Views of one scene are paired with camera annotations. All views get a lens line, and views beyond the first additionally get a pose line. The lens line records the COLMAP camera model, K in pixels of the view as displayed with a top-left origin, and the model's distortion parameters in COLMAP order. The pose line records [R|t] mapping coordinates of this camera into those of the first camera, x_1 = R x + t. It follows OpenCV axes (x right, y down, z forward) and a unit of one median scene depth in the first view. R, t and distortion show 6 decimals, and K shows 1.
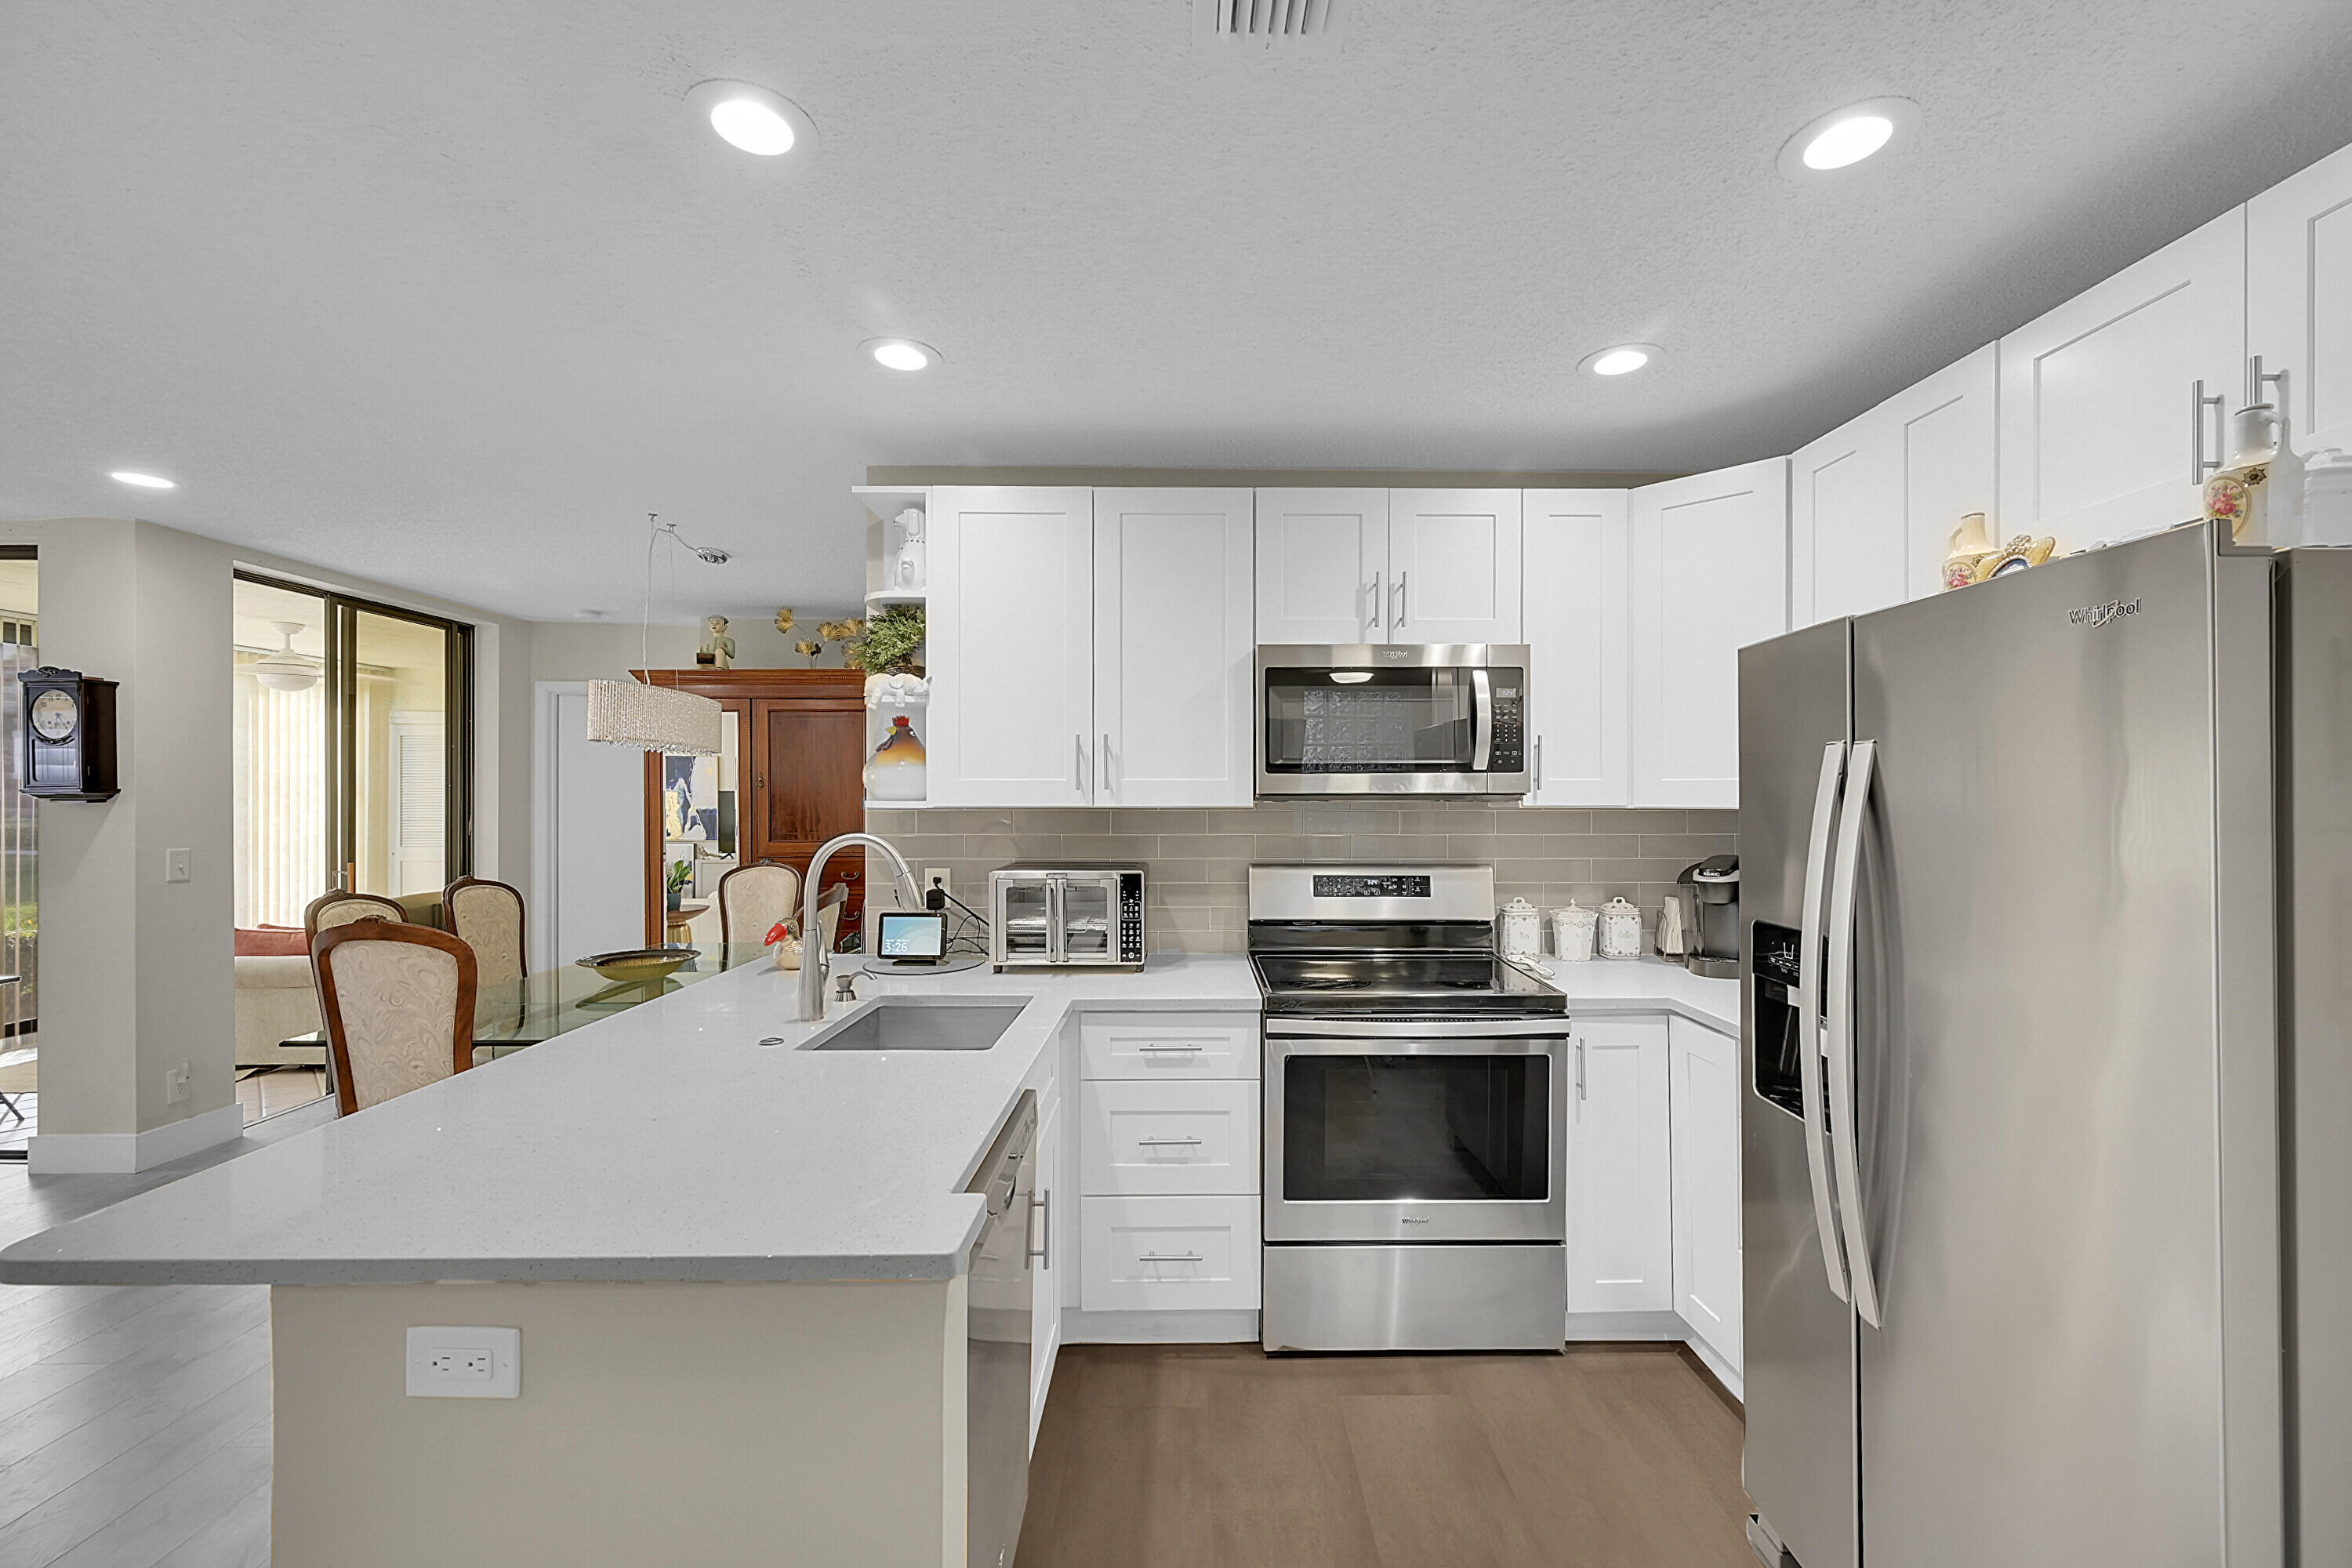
lens RADIAL K [[955.8, 0, 1177.2], [0, 955.8, 794.2], [0, 0, 1]] dist [0.001434, 0.000202]
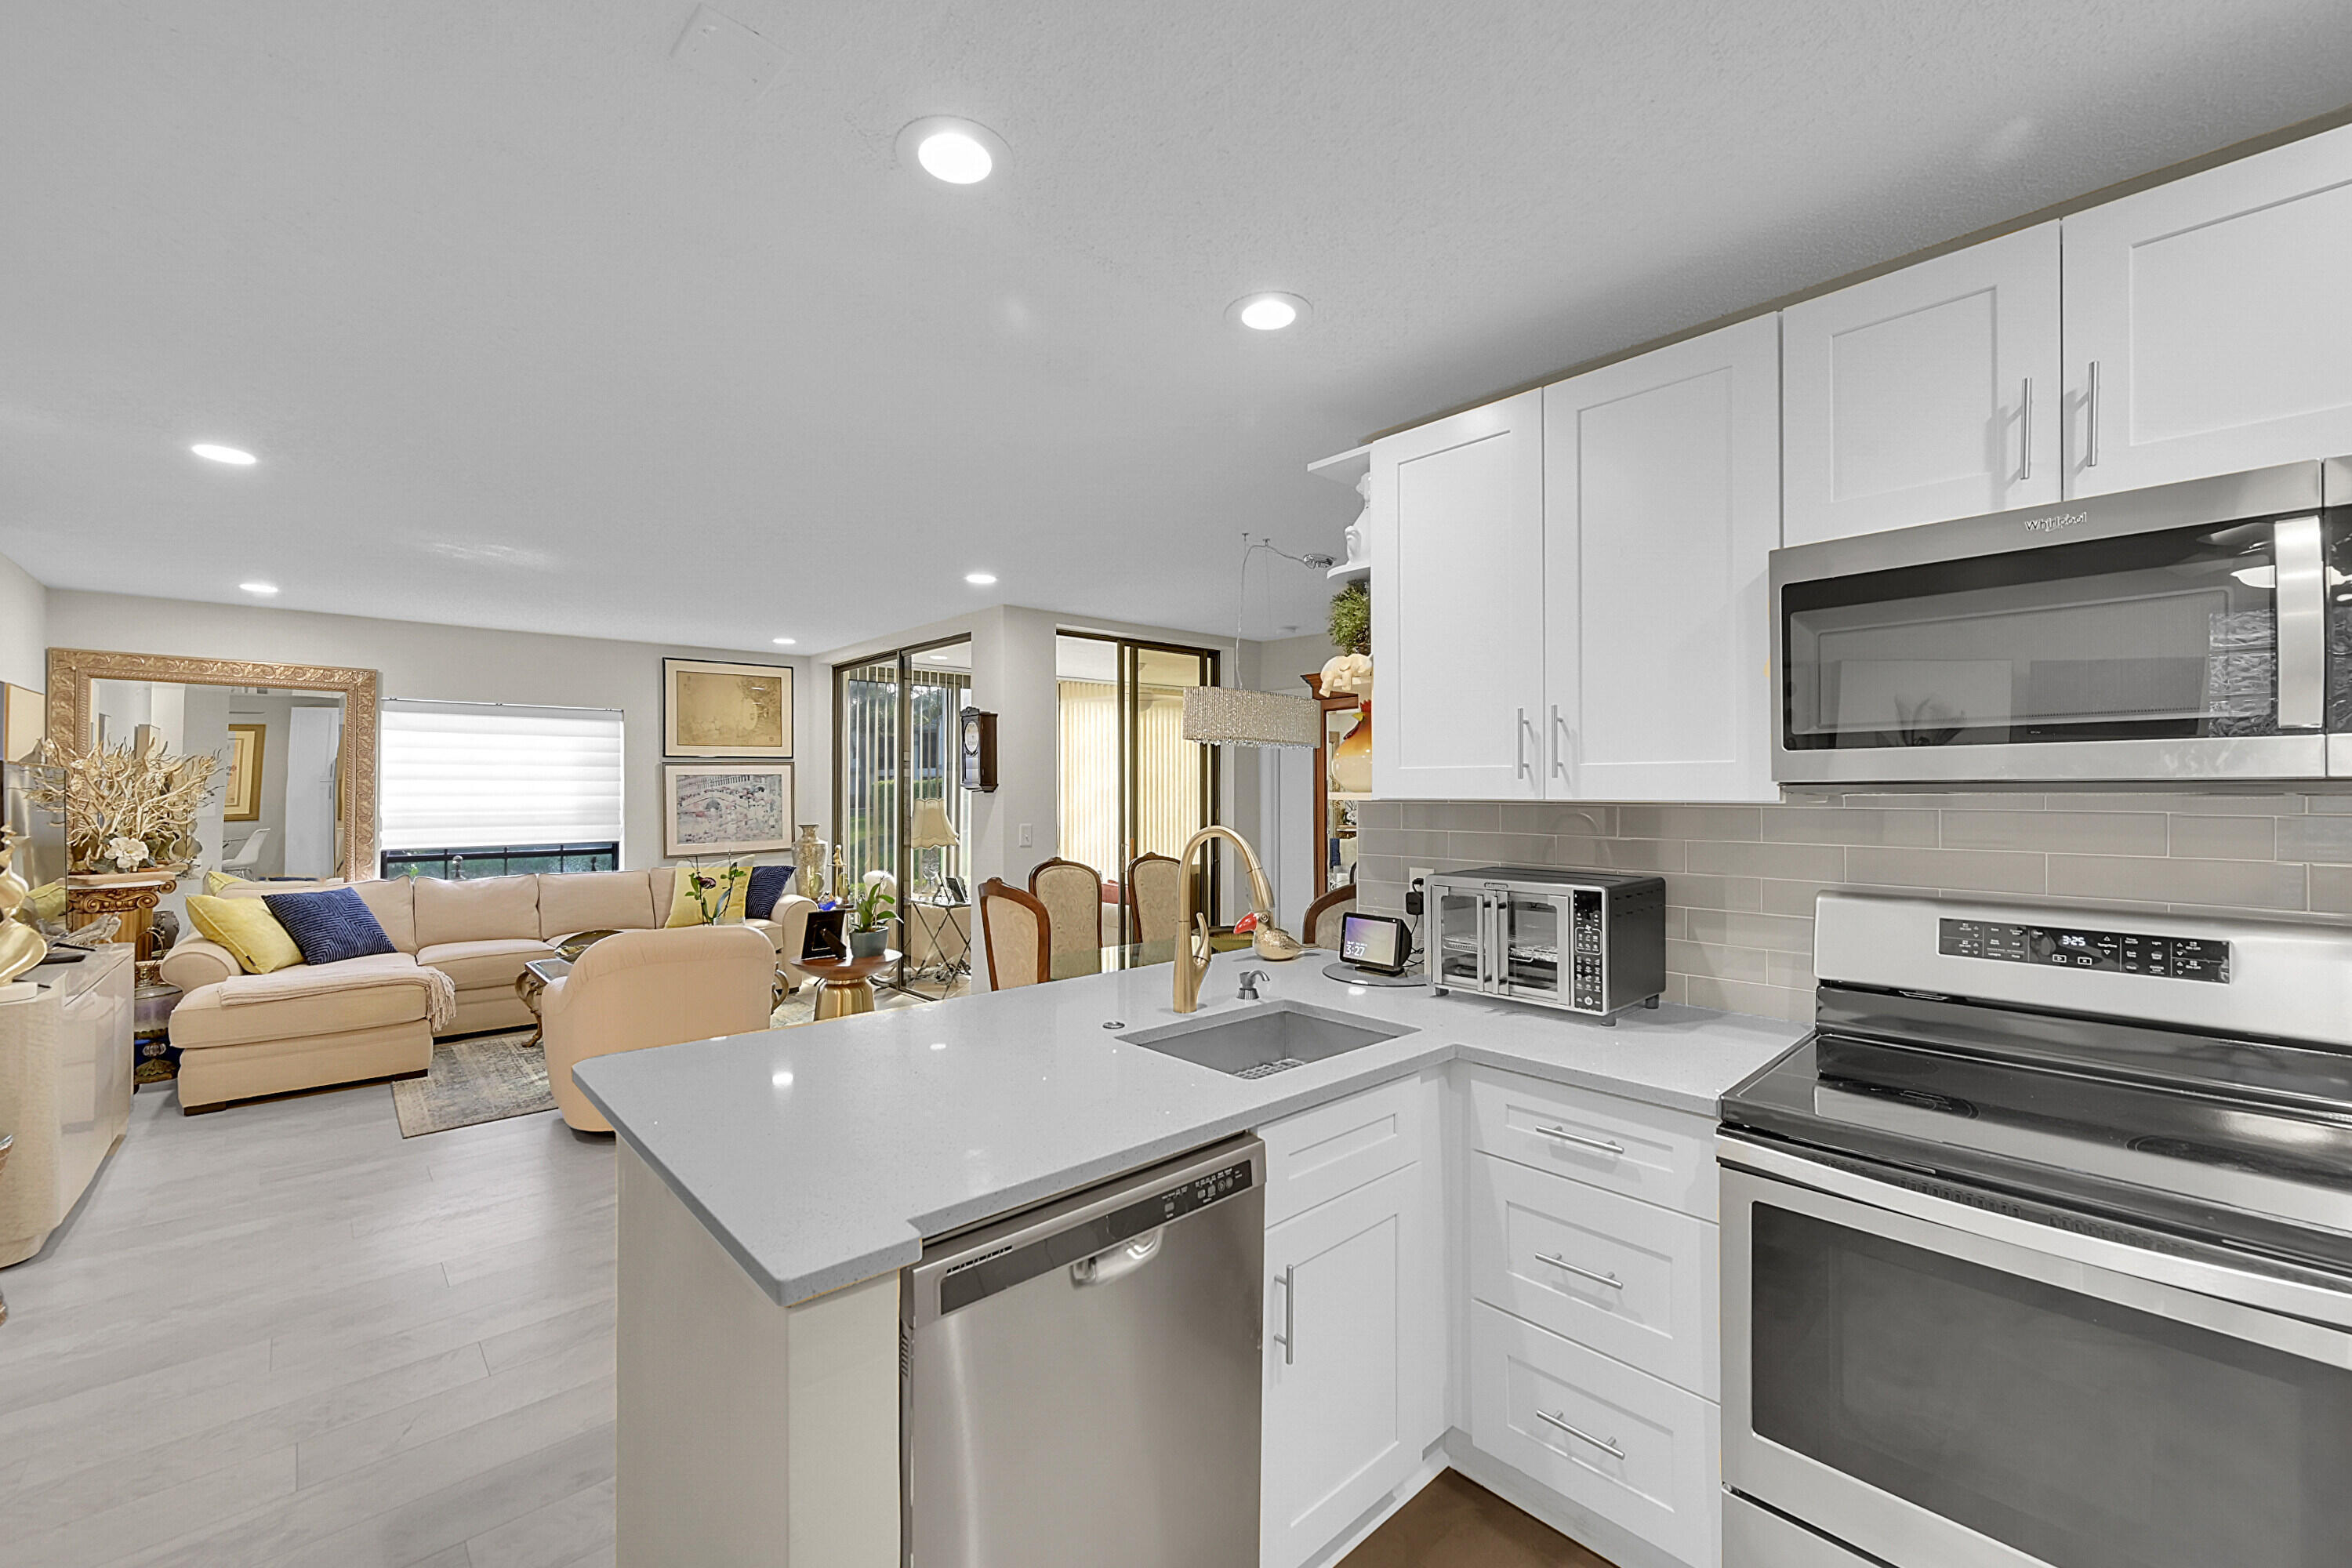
lens RADIAL K [[955.8, 0, 1176.1], [0, 955.8, 782.9], [0, 0, 1]] dist [0.001434, 0.000202]
pose [[0.672356, -0.005722, -0.740206, 0.280349], [0.003153, 0.999983, -0.004867, 0.002064], [0.740221, 0.000939, 0.672363, 0.258599]]
